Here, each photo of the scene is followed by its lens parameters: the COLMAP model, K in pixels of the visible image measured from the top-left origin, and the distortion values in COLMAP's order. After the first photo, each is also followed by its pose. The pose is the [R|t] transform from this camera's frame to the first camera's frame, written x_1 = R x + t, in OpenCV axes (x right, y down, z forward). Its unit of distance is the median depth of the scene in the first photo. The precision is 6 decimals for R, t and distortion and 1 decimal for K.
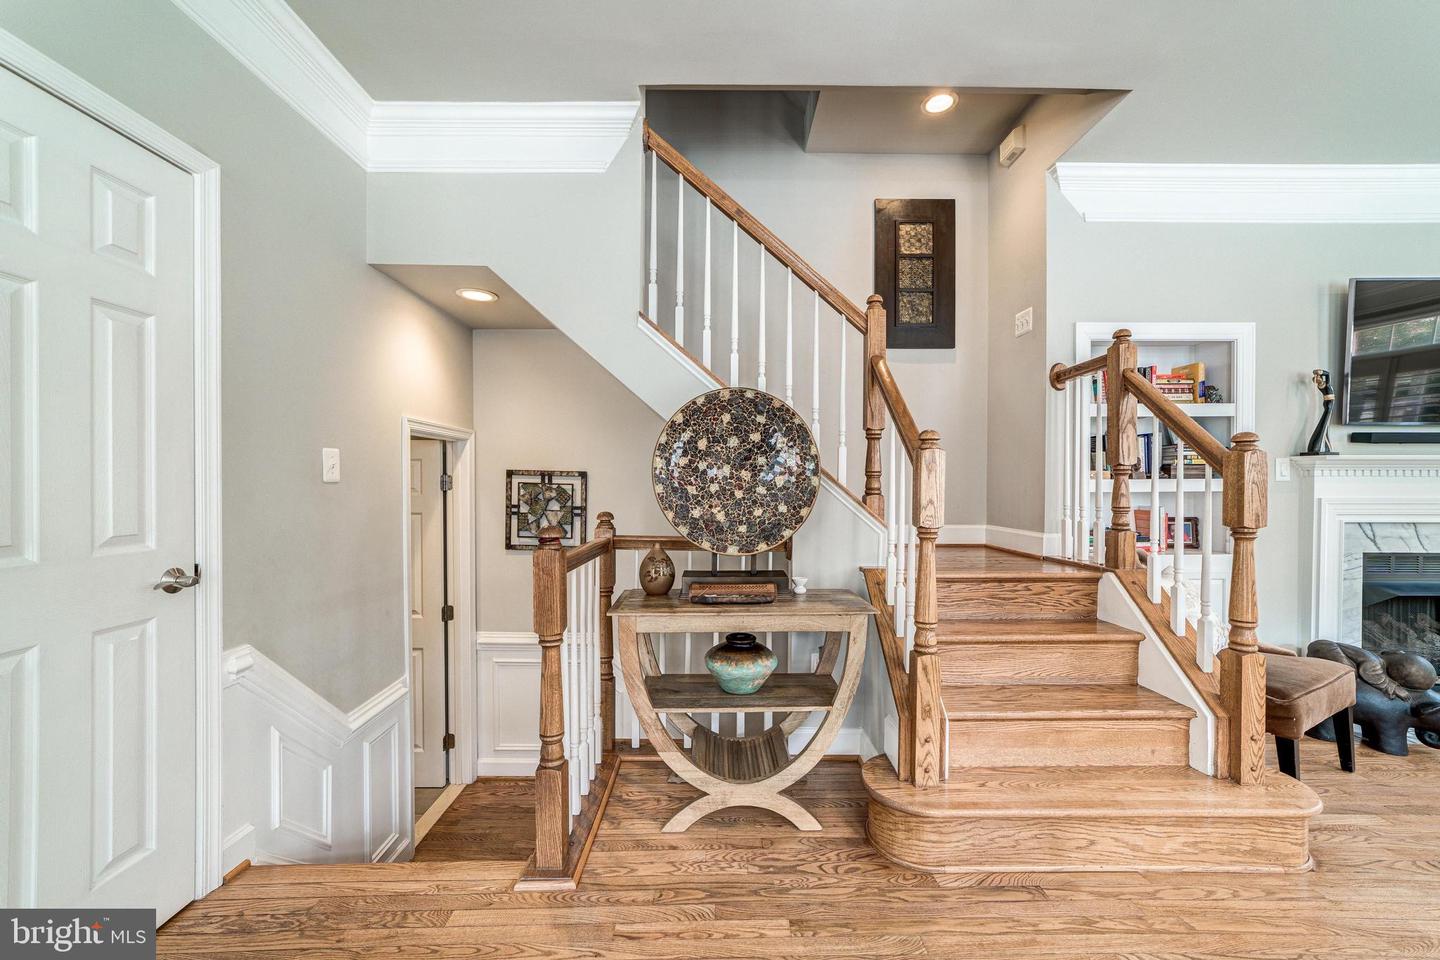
lens RADIAL K [[563.2, 0, 714.5], [0, 563.2, 490.8], [0, 0, 1]] dist [-0.038788, 0.019046]
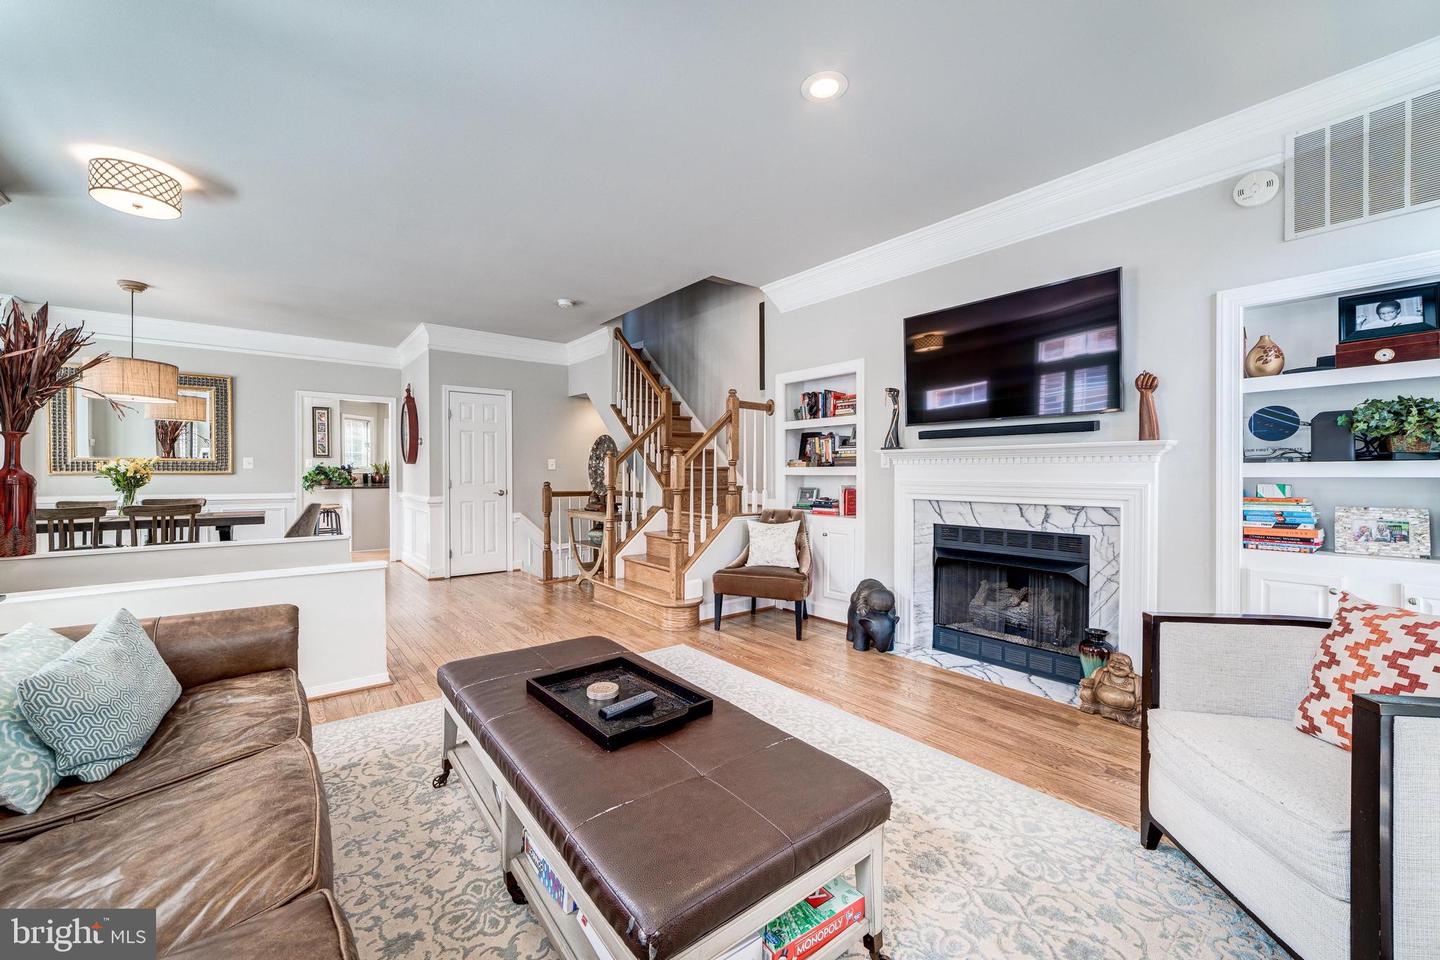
lens RADIAL K [[586.5, 0, 751.4], [0, 586.5, 480.5], [0, 0, 1]] dist [-0.044671, 0.026612]
pose [[0.661655, 0.002980, -0.749803, 2.411848], [-0.003366, 0.999994, 0.001003, 0.016268], [0.749801, 0.001860, 0.661661, -0.275110]]
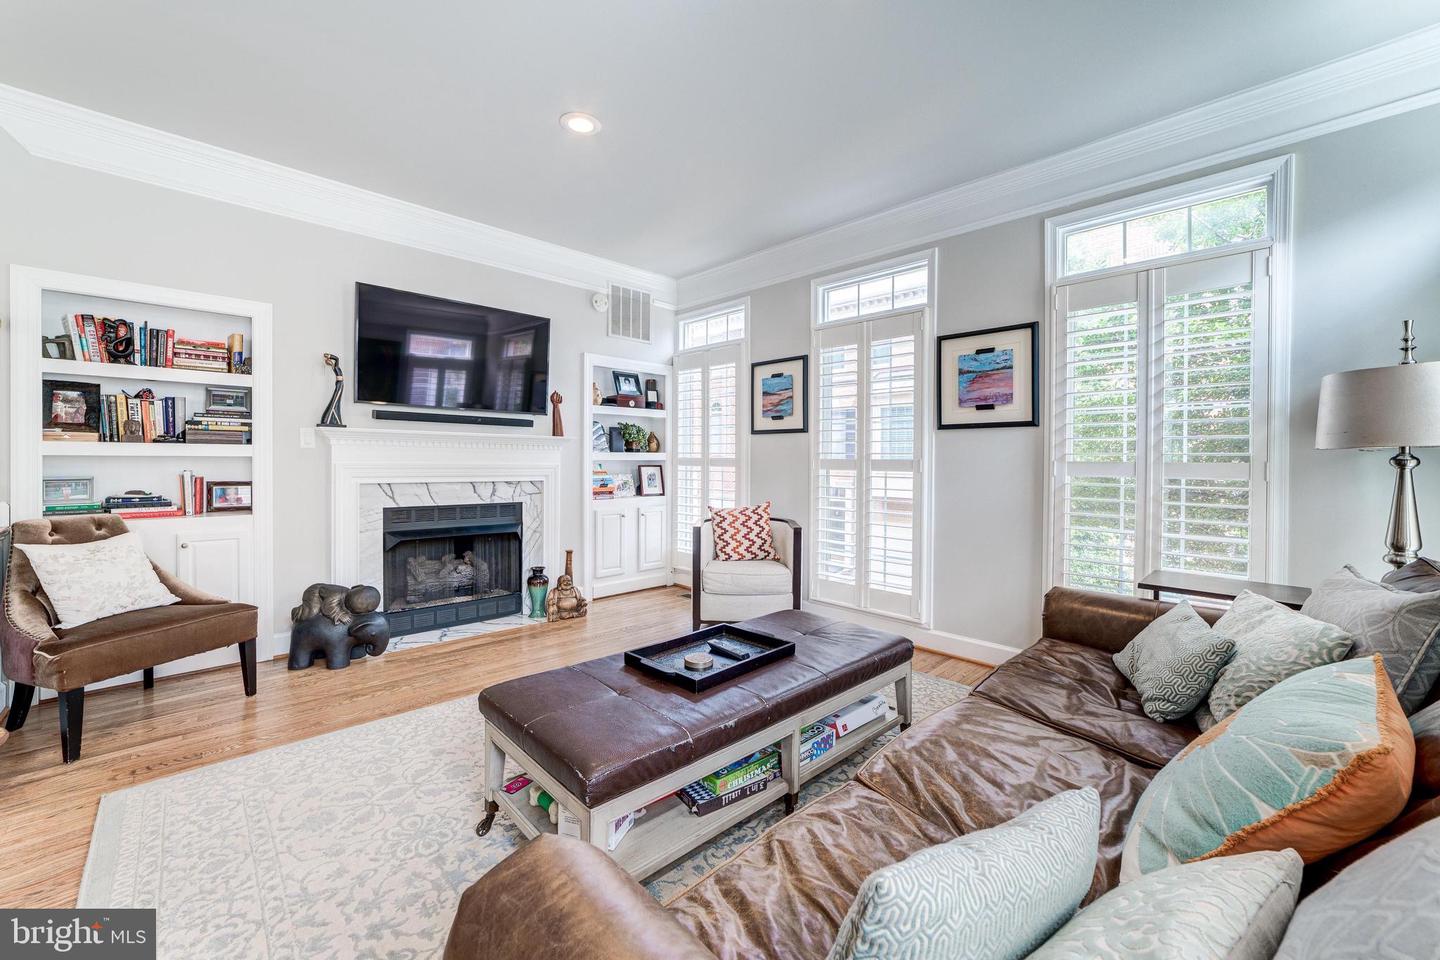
lens RADIAL K [[577.1, 0, 712.4], [0, 577.1, 463.0], [0, 0, 1]] dist [-0.045918, 0.009895]
pose [[0.690619, -0.003676, 0.723209, 0.971261], [0.002065, 0.999993, 0.003111, 0.013365], [-0.723216, -0.000655, 0.690622, -0.509006]]
